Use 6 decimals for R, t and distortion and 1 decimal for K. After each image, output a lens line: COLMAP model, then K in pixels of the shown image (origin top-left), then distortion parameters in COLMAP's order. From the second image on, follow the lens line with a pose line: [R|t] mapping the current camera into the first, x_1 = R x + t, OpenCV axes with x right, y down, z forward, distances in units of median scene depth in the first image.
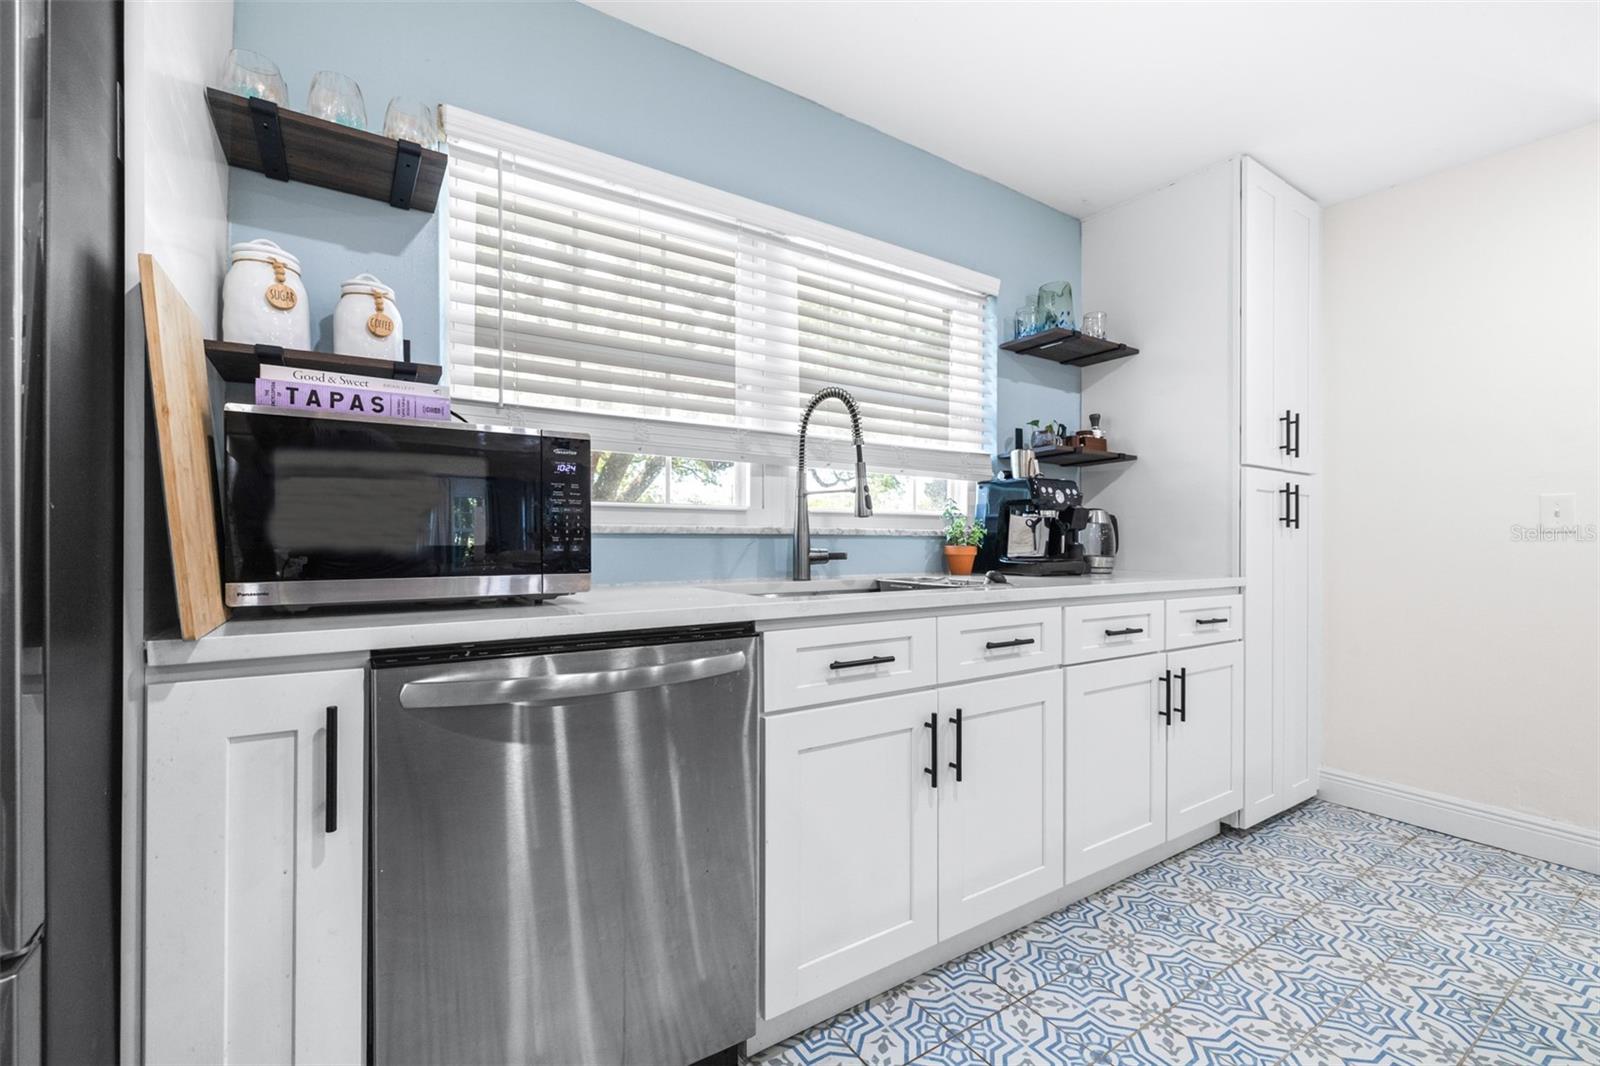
lens RADIAL K [[687.7, 0, 800.0], [0, 687.7, 533.0], [0, 0, 1]] dist [0.001428, 0.000093]
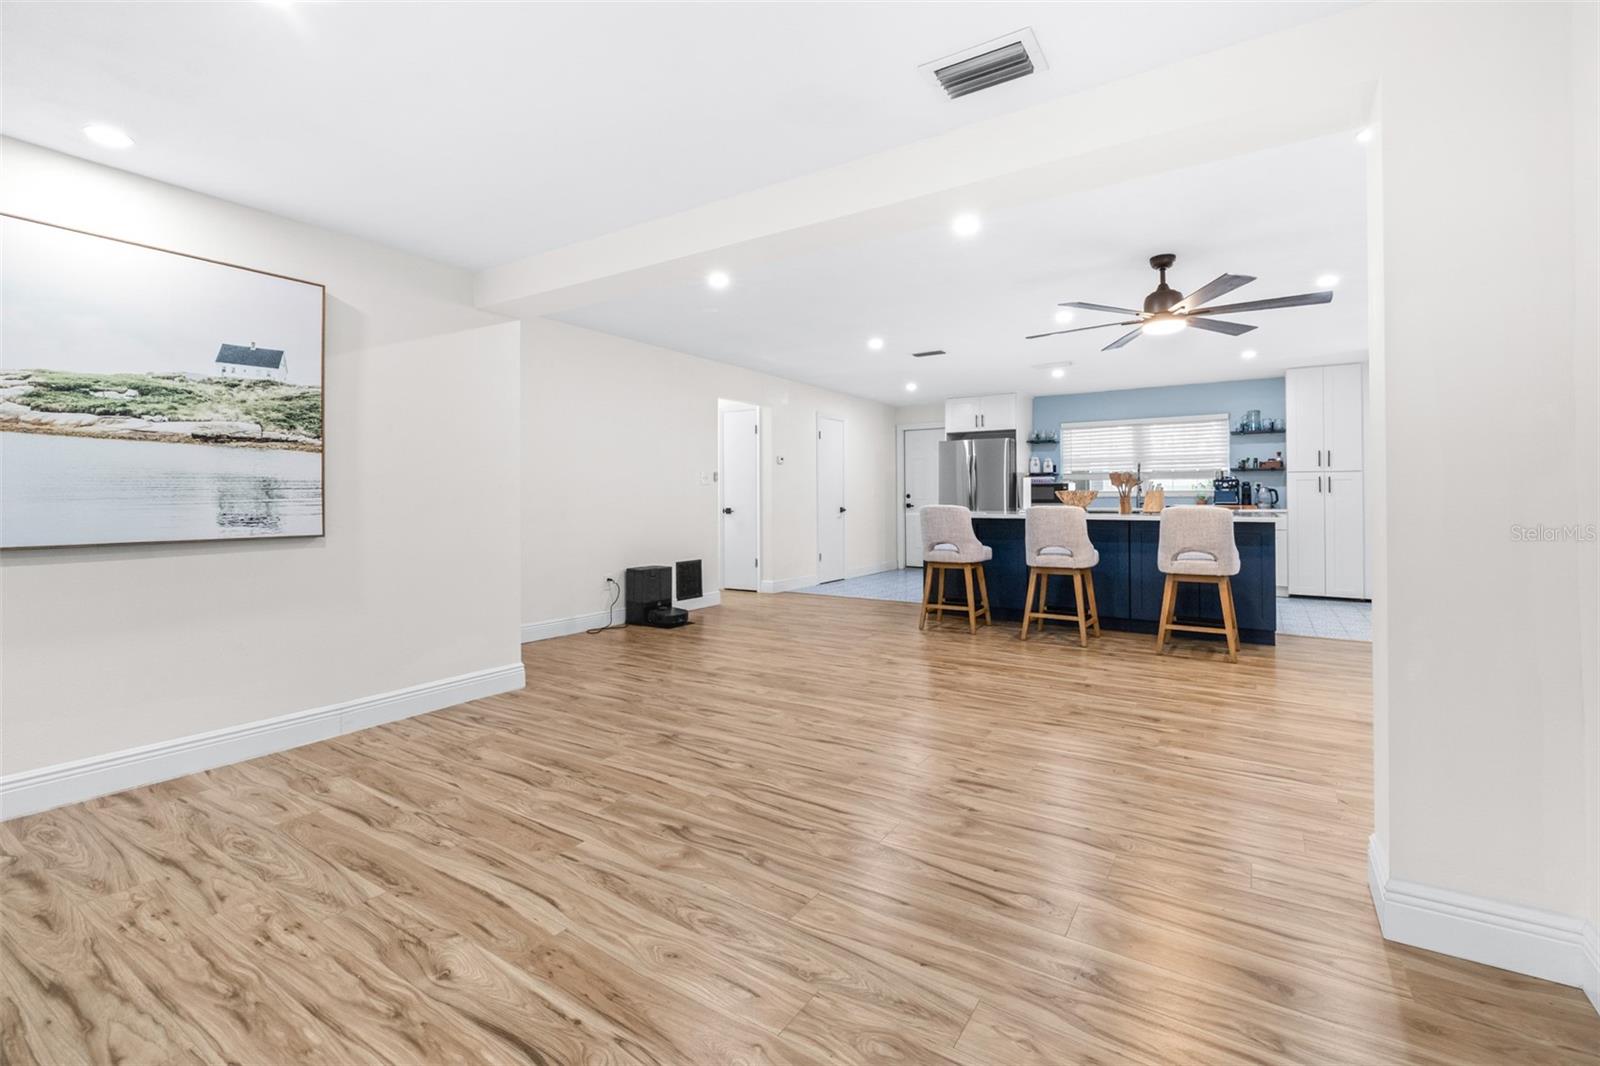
lens RADIAL K [[699.8, 0, 793.1], [0, 699.8, 498.0], [0, 0, 1]] dist [-0.001271, -0.000064]
pose [[0.396001, -0.011673, -0.918176, 2.556727], [0.010897, 0.999909, -0.008012, 0.016325], [0.918185, -0.006832, 0.396092, -2.181787]]
